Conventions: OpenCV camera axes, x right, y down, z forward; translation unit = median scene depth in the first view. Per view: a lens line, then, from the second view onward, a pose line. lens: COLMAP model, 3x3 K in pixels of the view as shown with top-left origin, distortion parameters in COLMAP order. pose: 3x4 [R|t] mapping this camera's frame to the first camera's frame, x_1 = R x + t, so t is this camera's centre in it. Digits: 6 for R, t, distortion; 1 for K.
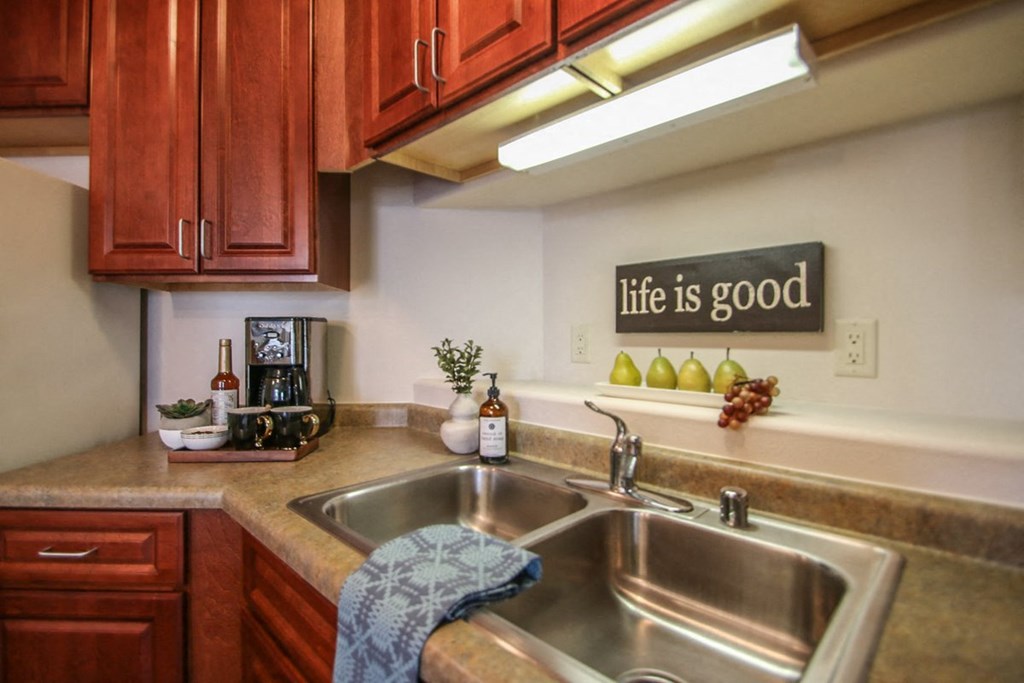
lens RADIAL K [[485.7, 0, 501.5], [0, 485.7, 336.3], [0, 0, 1]] dist [0.034832, -0.033822]
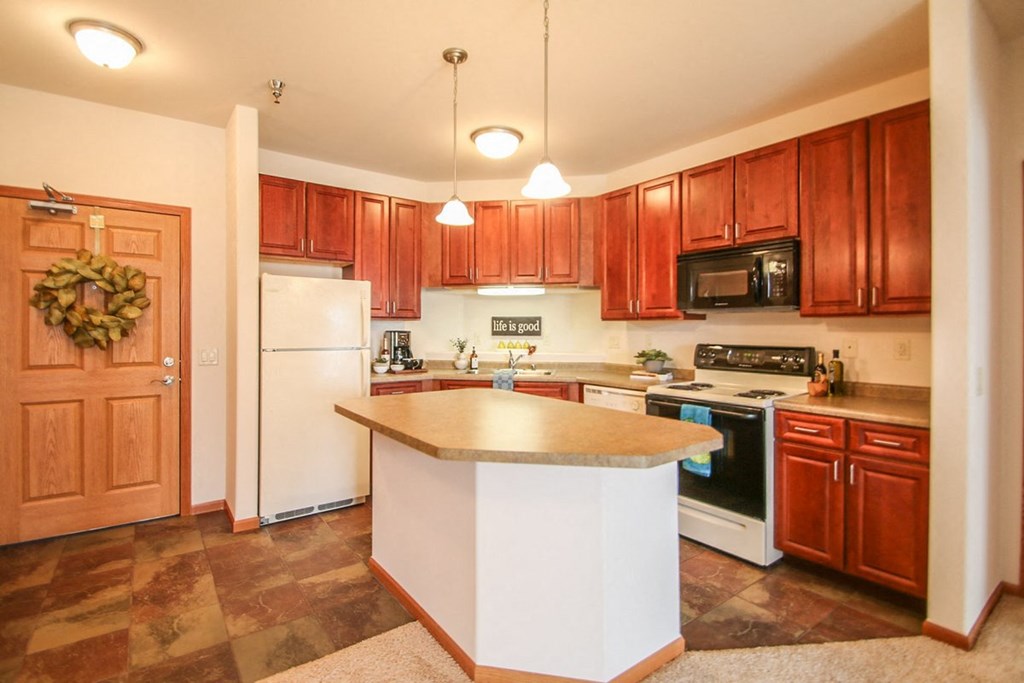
lens RADIAL K [[480.4, 0, 495.7], [0, 480.4, 329.4], [0, 0, 1]] dist [-0.004786, -0.000836]
pose [[0.812240, 0.005674, 0.583296, -2.039686], [-0.004264, 0.999984, -0.003789, -0.045445], [-0.583308, 0.000591, 0.812251, -2.120507]]
